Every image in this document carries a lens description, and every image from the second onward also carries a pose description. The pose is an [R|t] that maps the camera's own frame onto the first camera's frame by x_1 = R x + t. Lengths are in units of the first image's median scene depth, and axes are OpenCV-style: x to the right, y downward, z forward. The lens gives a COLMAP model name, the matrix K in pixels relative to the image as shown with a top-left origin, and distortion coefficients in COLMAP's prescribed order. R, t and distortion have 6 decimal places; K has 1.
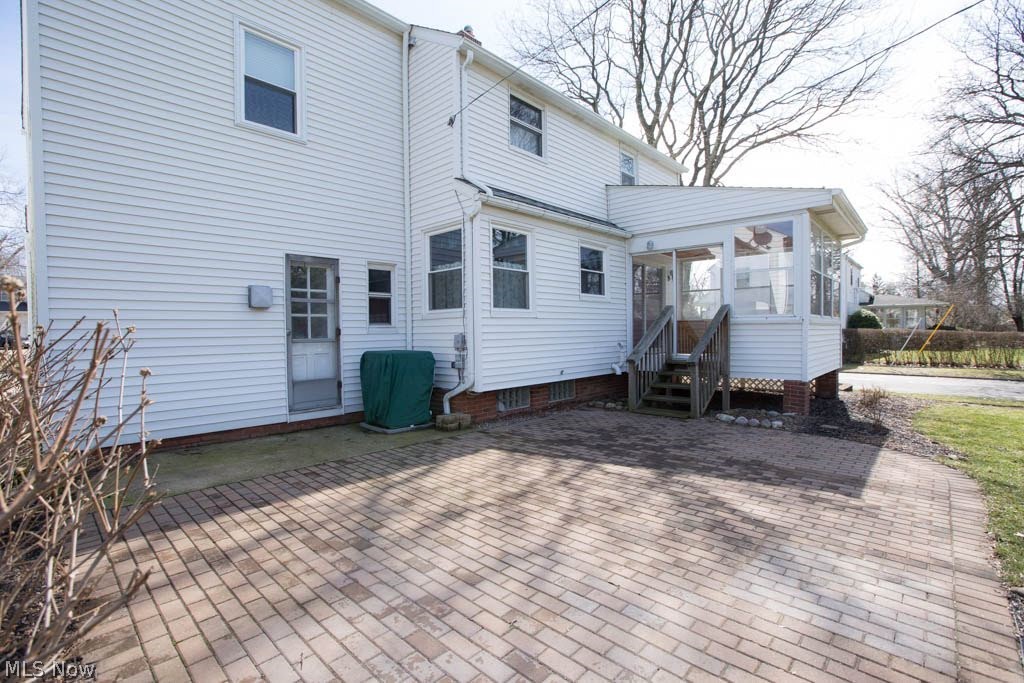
lens RADIAL K [[481.5, 0, 512.6], [0, 481.5, 340.7], [0, 0, 1]] dist [-0.028675, 0.008332]
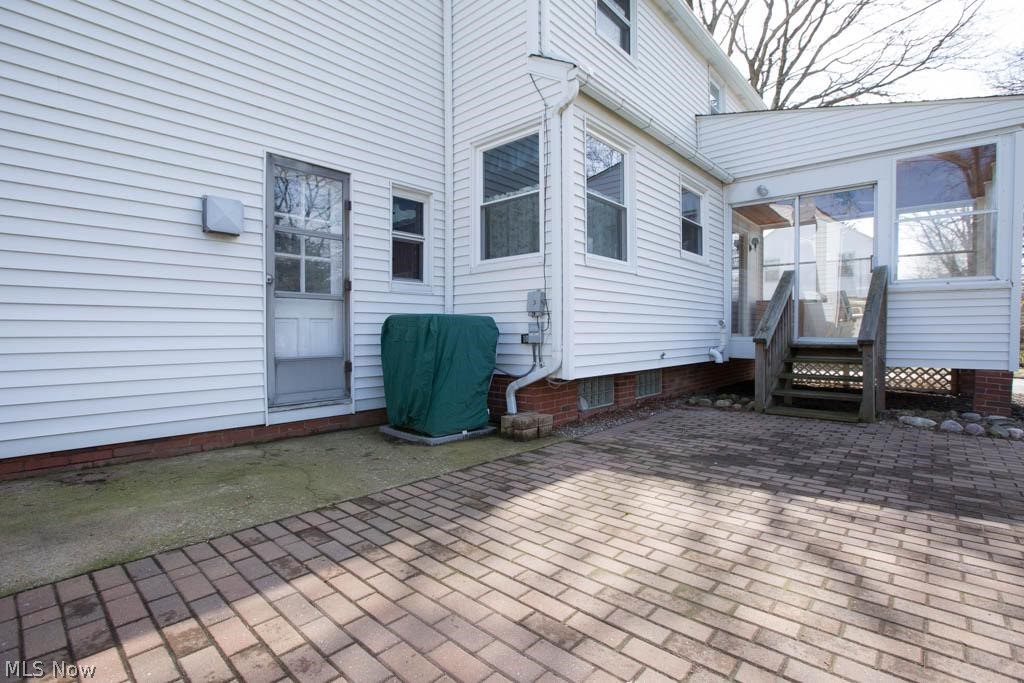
lens RADIAL K [[481.5, 0, 511.5], [0, 481.5, 338.8], [0, 0, 1]] dist [-0.028675, 0.008332]
pose [[0.999534, 0.011562, 0.028252, -0.159400], [-0.011319, 0.999898, -0.008740, 0.056529], [-0.028351, 0.008416, 0.999563, 0.346669]]
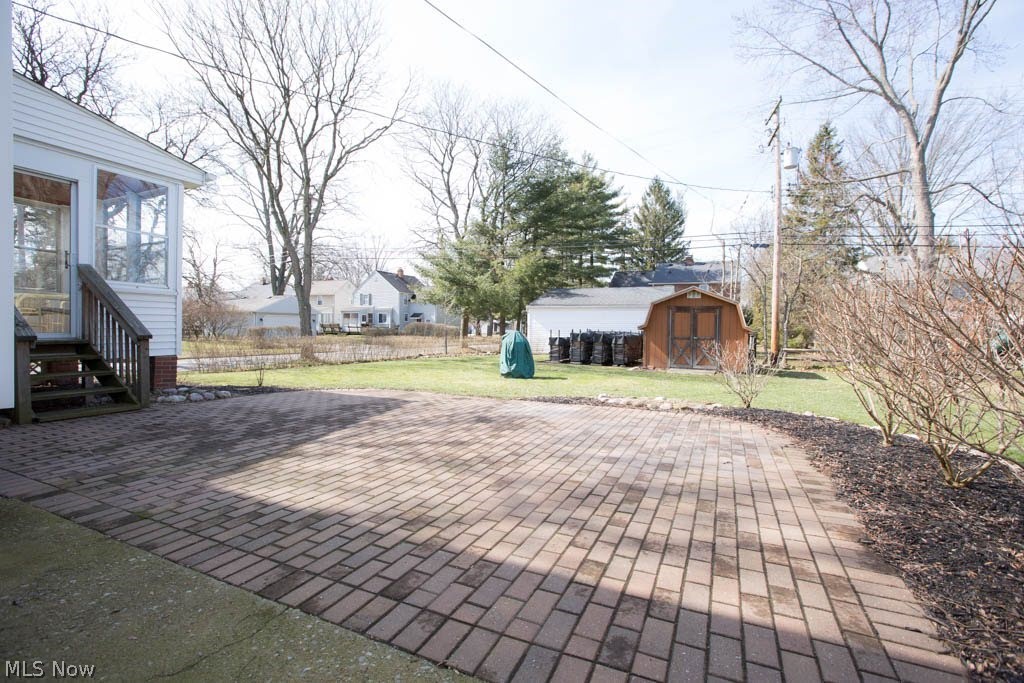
lens RADIAL K [[481.5, 0, 506.9], [0, 481.5, 337.4], [0, 0, 1]] dist [-0.028675, 0.008332]
pose [[-0.337445, -0.006239, 0.941325, -0.560370], [0.010308, 0.999894, 0.010323, 0.048462], [-0.941289, 0.013186, -0.337345, 0.717395]]
